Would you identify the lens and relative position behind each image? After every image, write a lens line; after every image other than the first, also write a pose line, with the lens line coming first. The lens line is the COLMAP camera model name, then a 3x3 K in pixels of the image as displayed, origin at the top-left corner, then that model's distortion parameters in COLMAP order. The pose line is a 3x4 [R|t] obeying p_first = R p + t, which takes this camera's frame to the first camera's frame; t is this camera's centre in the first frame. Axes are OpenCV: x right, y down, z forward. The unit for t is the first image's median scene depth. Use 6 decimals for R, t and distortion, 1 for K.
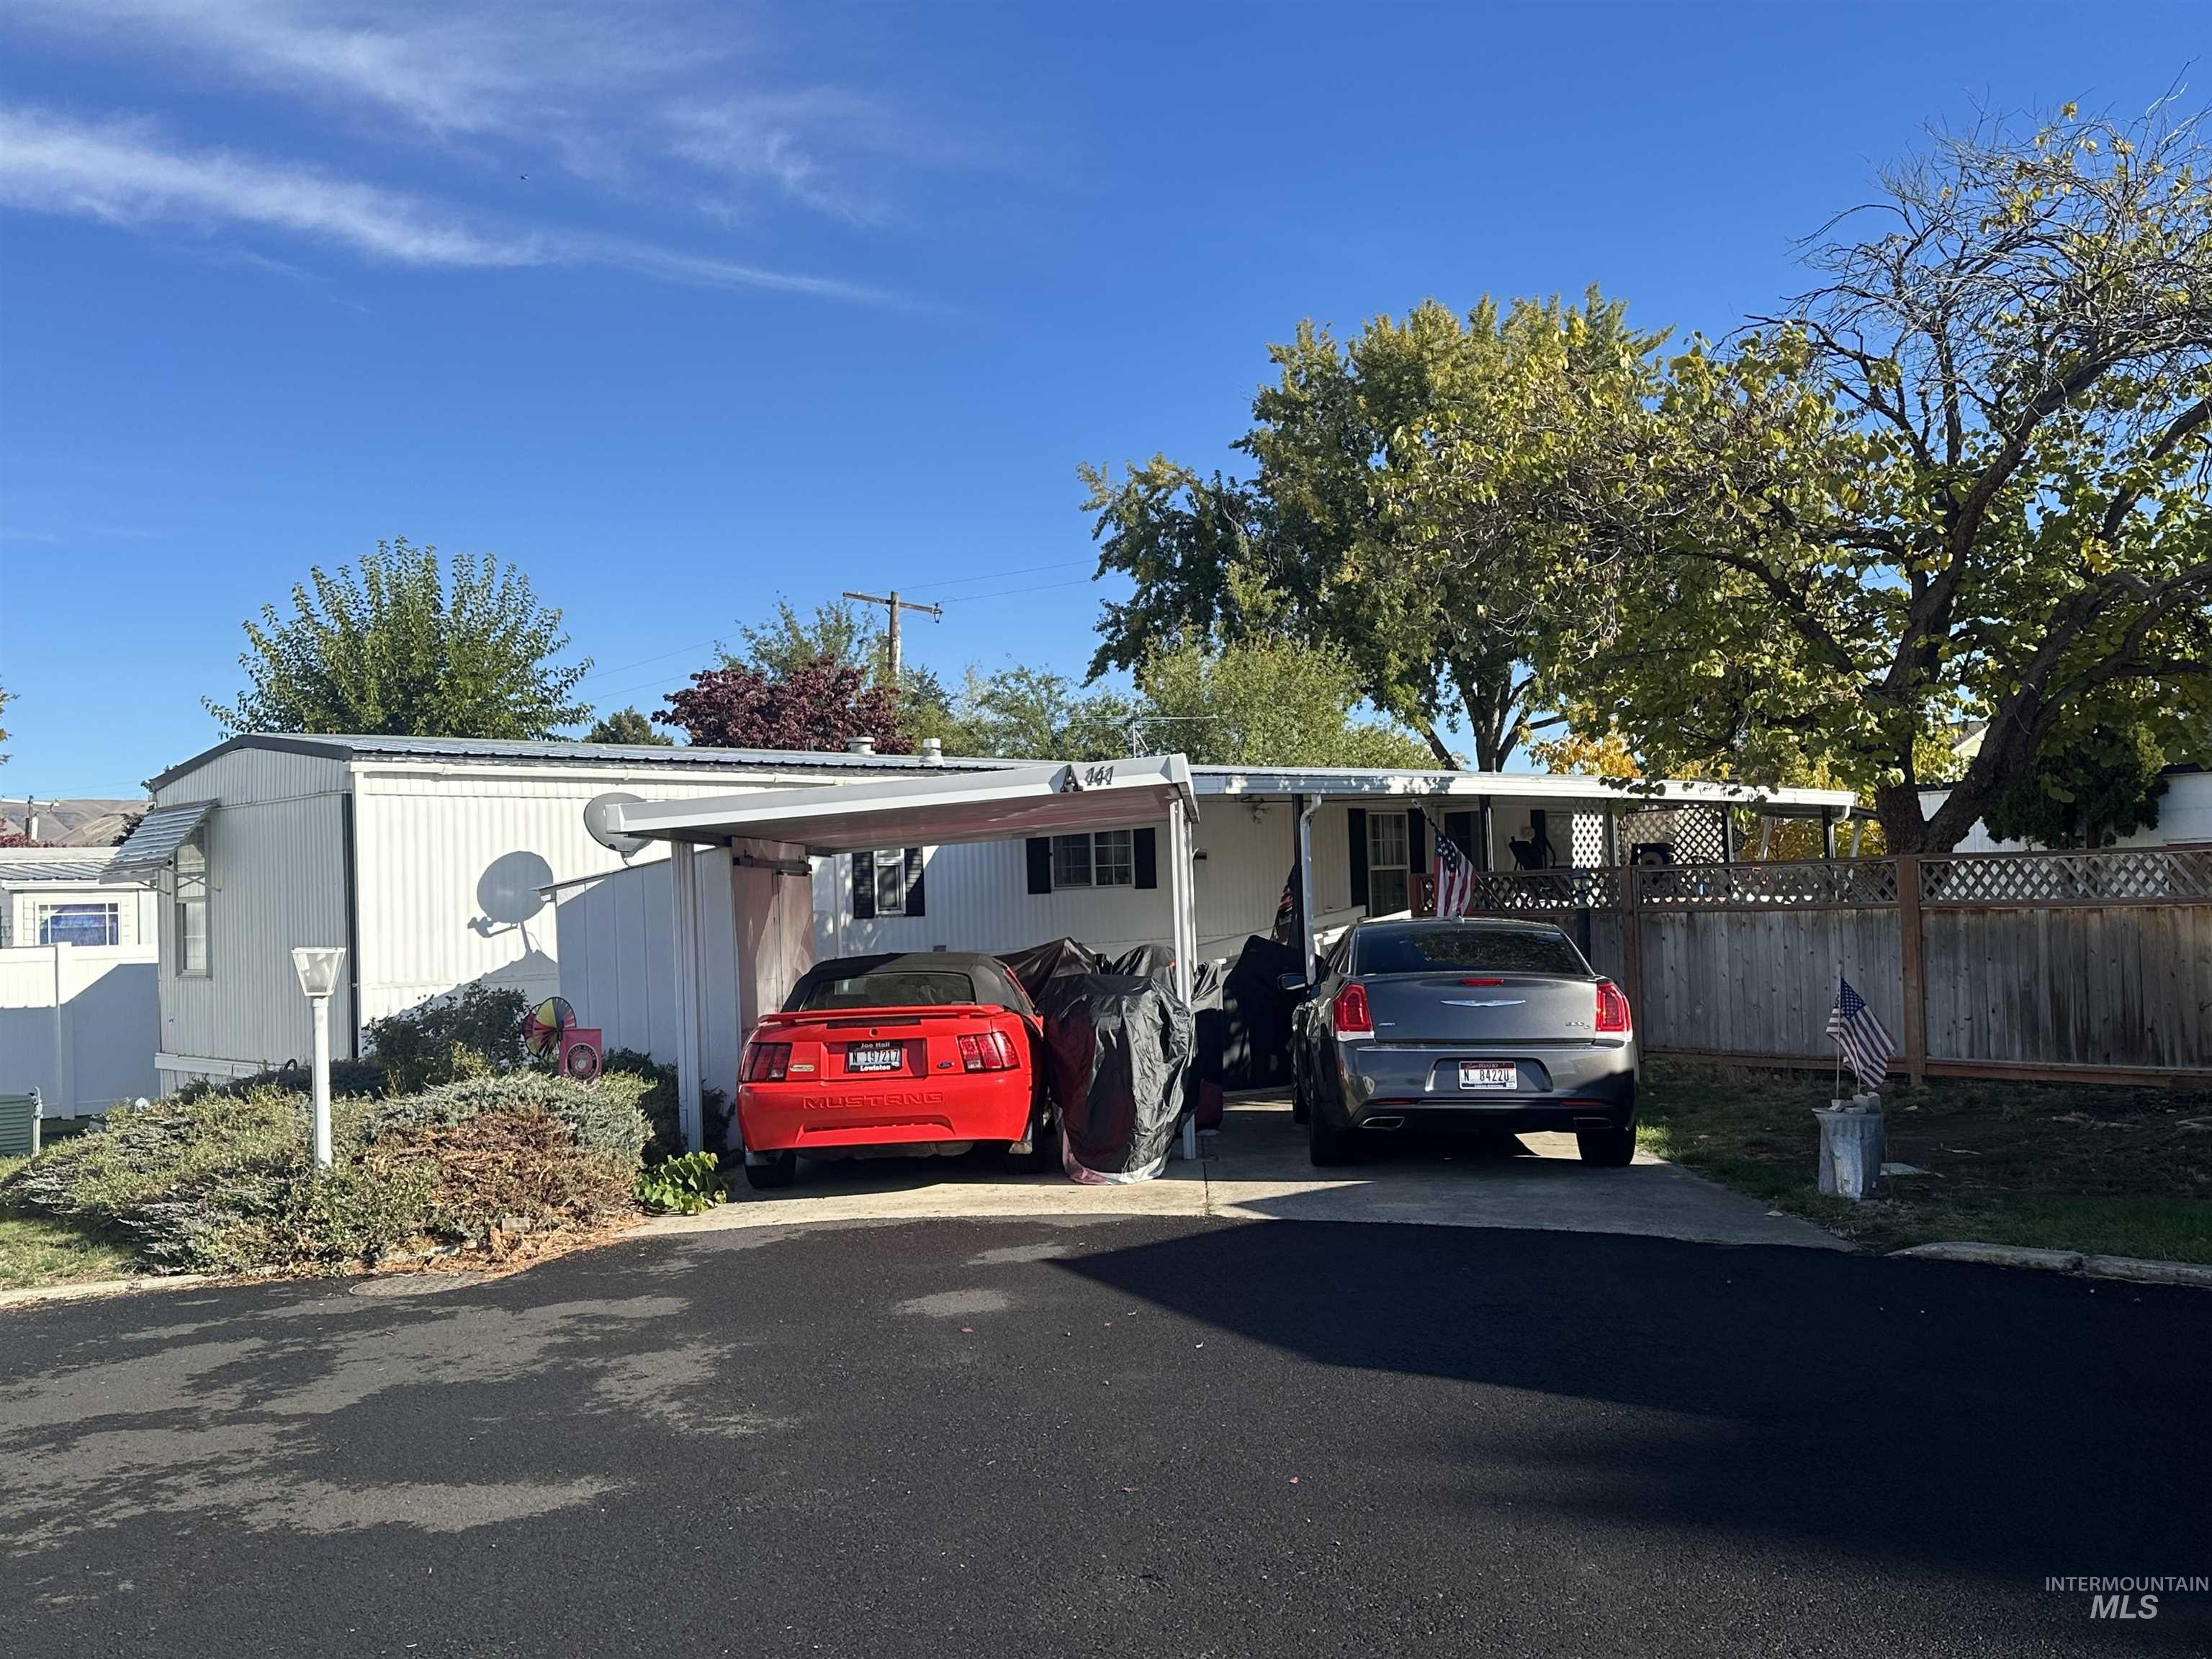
lens RADIAL K [[2021.3, 0, 1110.3], [0, 2021.3, 842.0], [0, 0, 1]] dist [-0.007245, 0.000000]
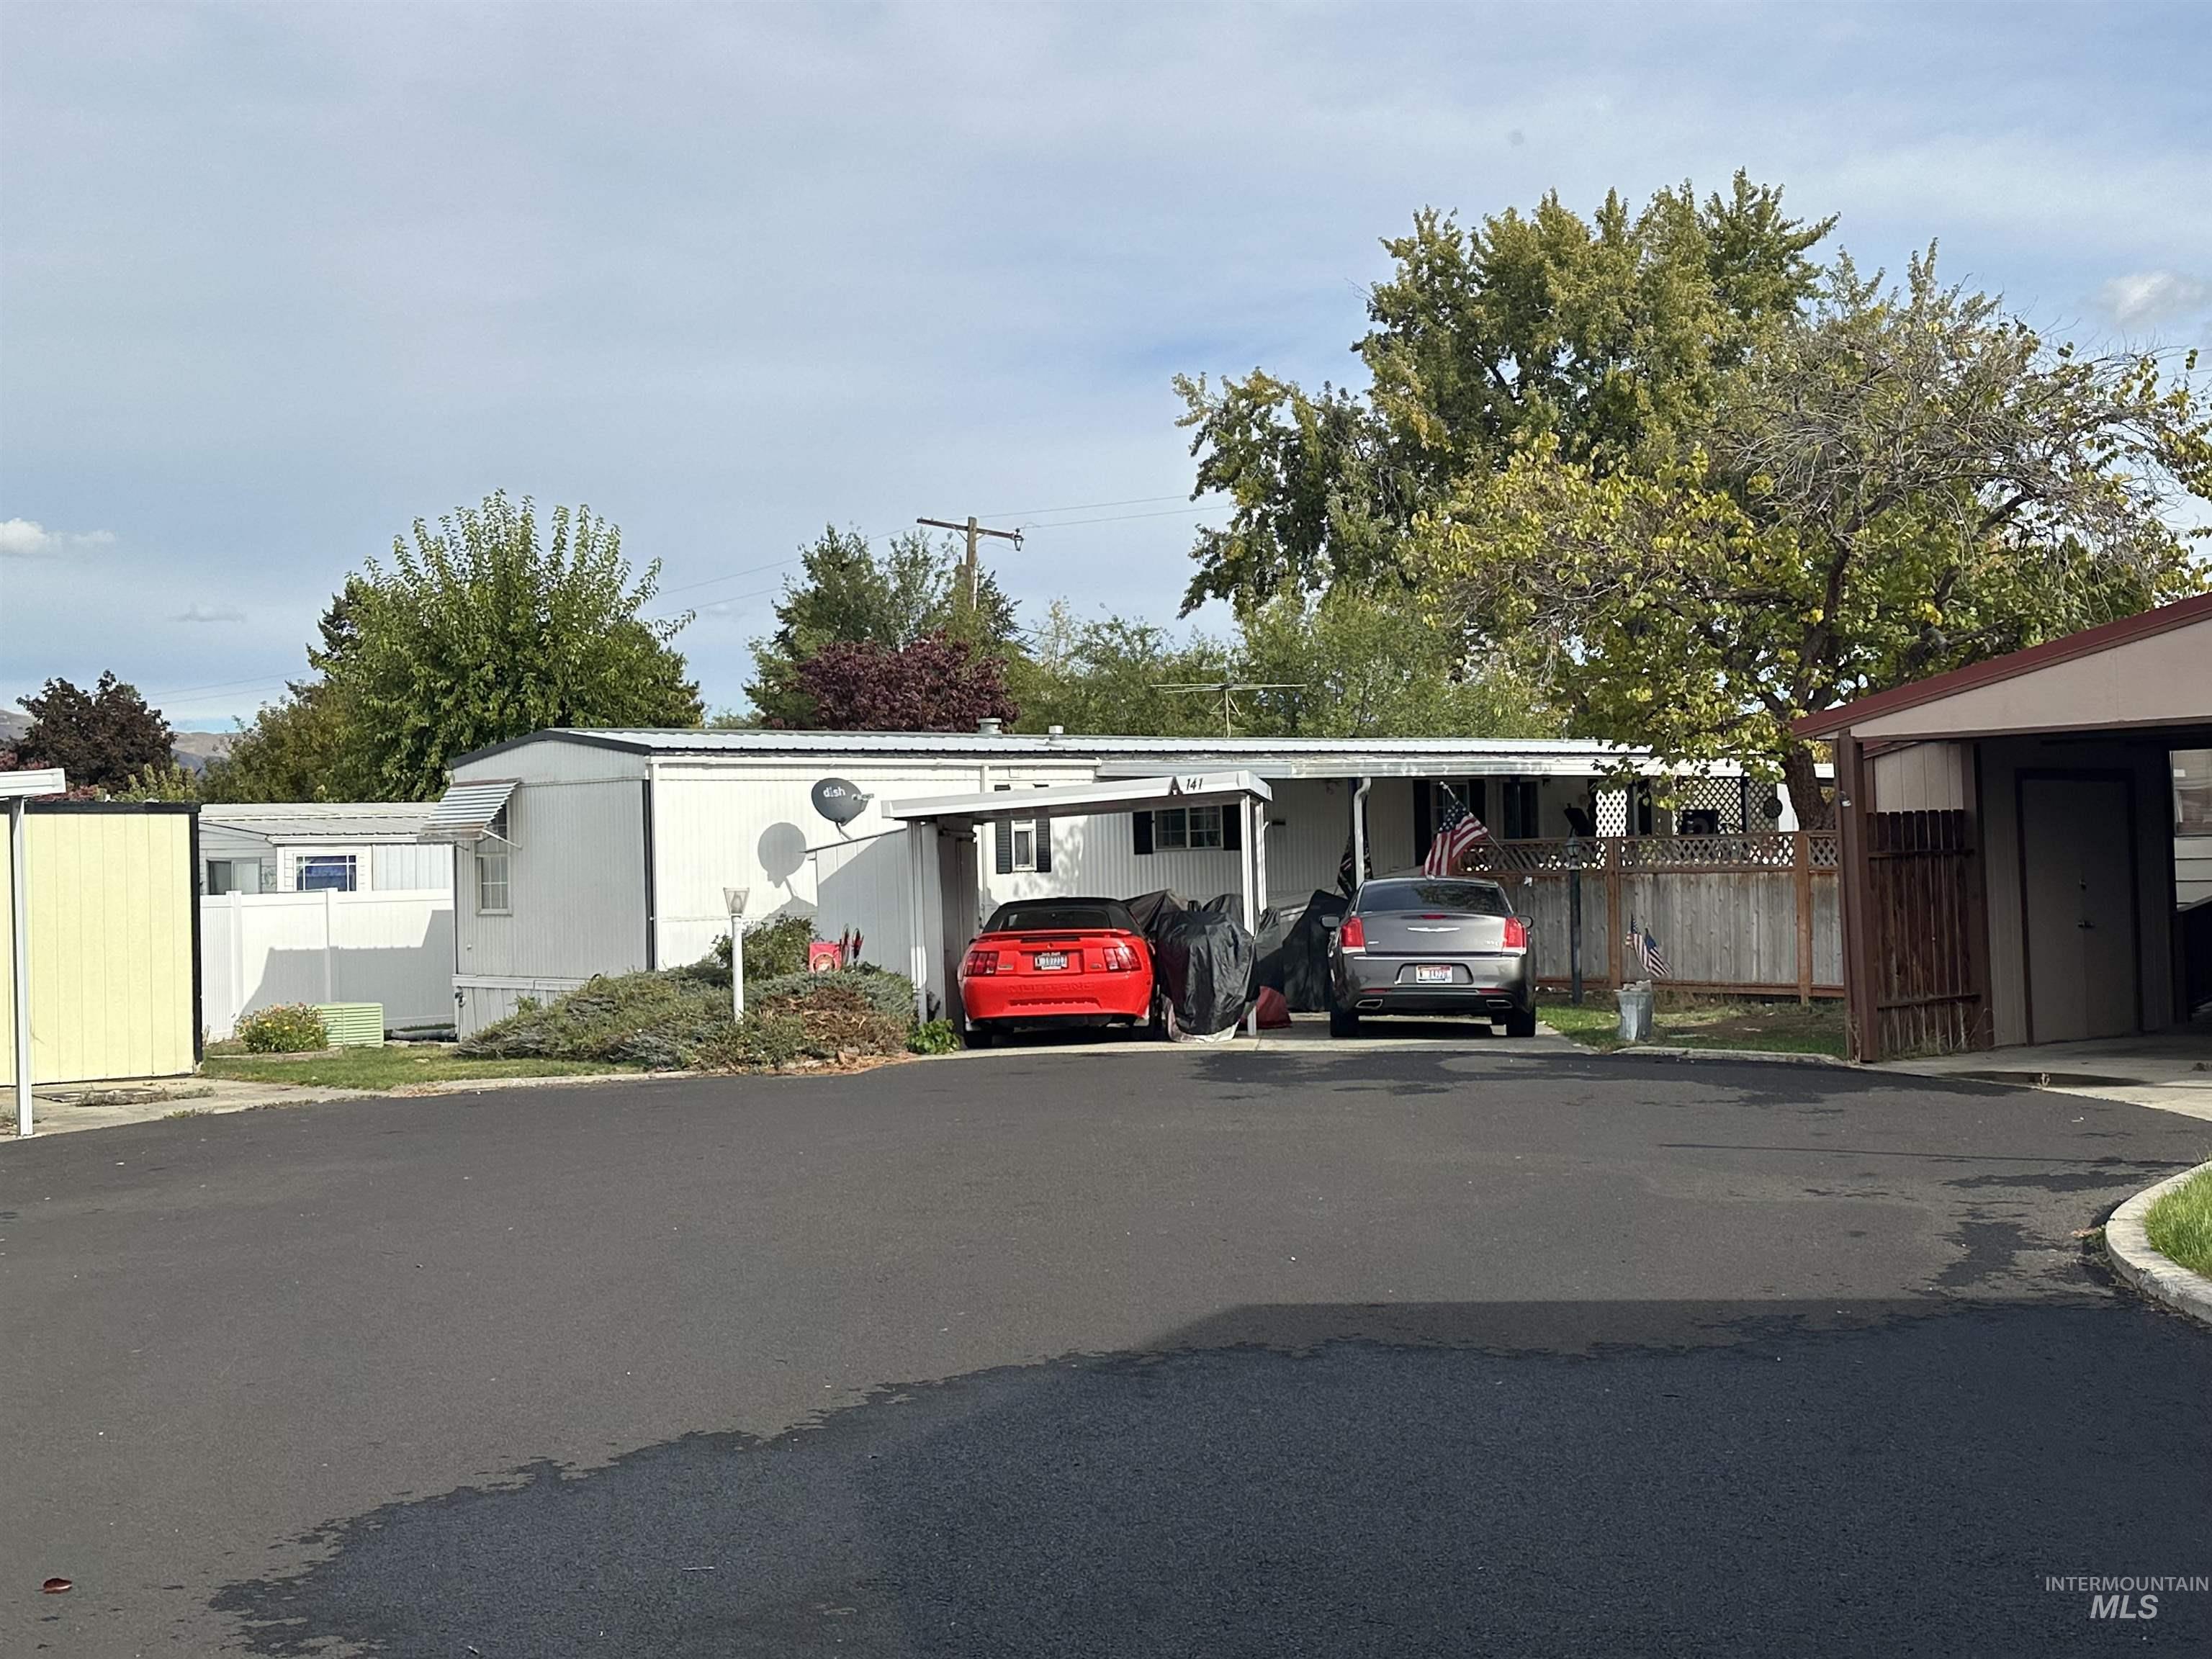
lens RADIAL K [[2762.3, 0, 1110.7], [0, 2762.3, 821.5], [0, 0, 1]] dist [-0.007710, 0.000000]
pose [[0.999352, 0.006896, -0.035336, 0.003301], [-0.006238, 0.999805, 0.018720, -0.023628], [0.035458, -0.018488, 0.999200, -0.628780]]
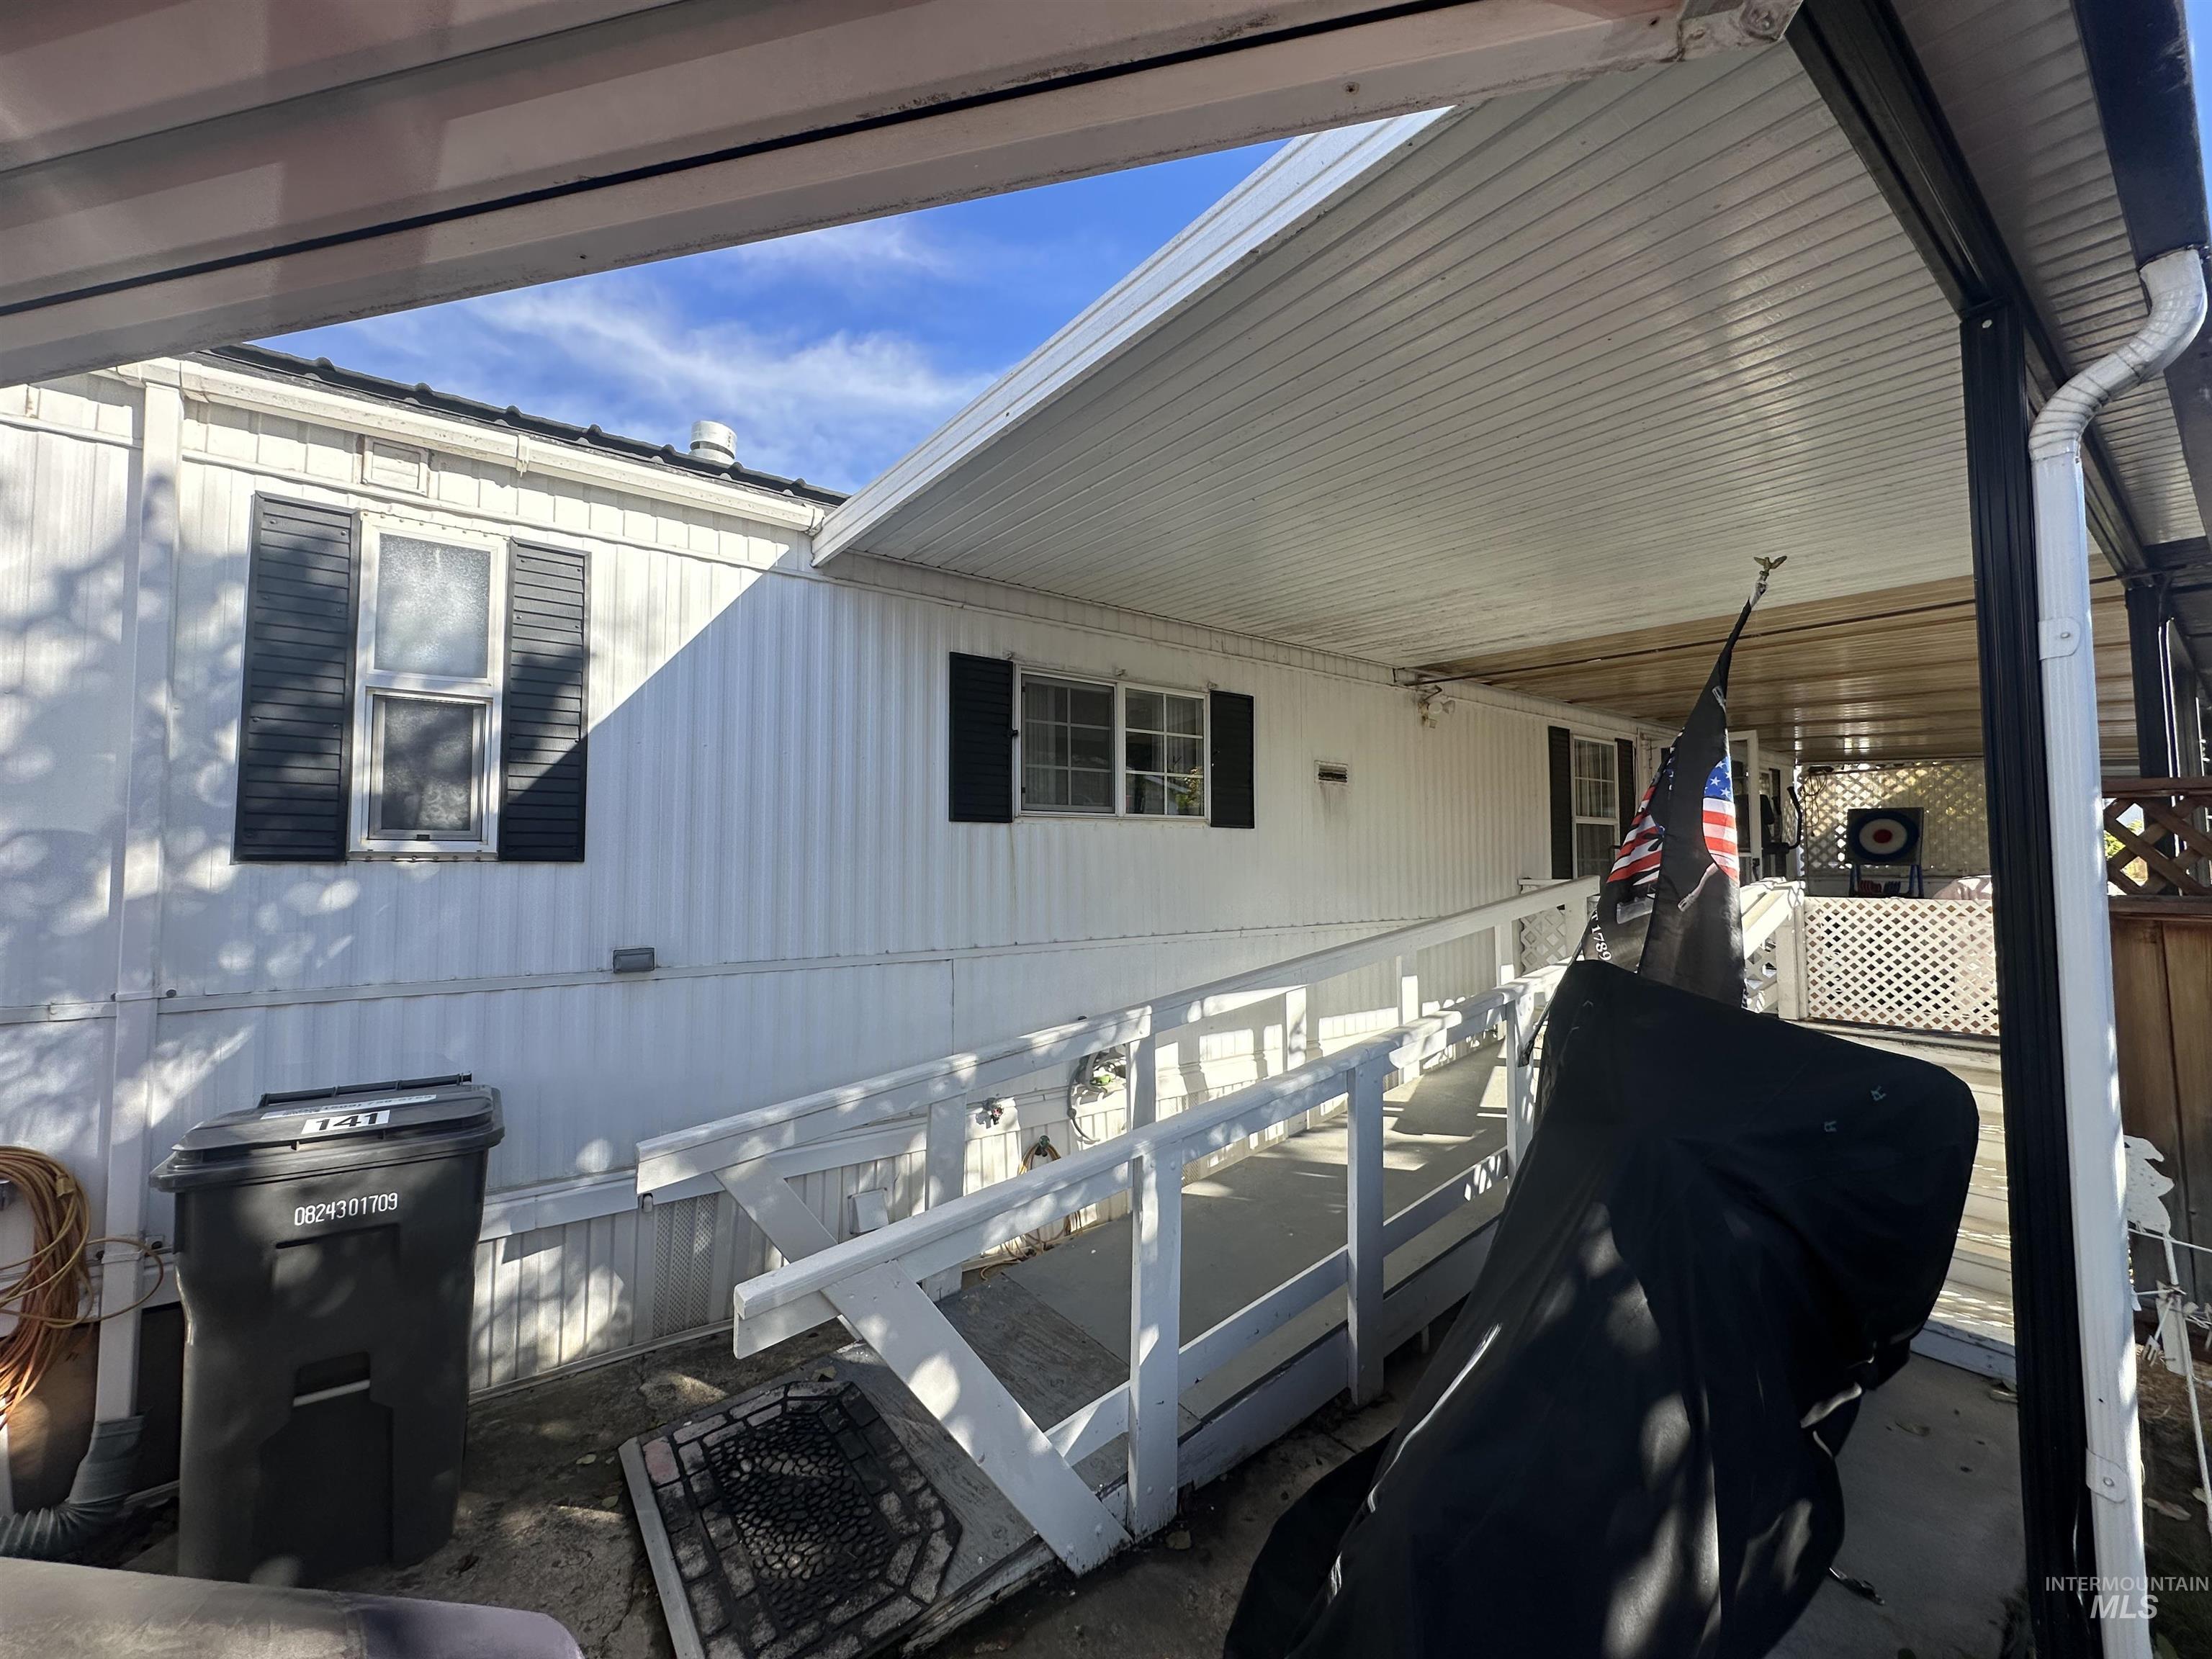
lens RADIAL K [[885.9, 0, 1106.1], [0, 885.9, 830.5], [0, 0, 1]] dist [0.000346, 0.000004]
pose [[0.994136, 0.028110, -0.104420, 0.009521], [-0.029605, 0.999480, -0.012793, 0.028176], [0.104006, 0.015809, 0.994451, 0.803712]]
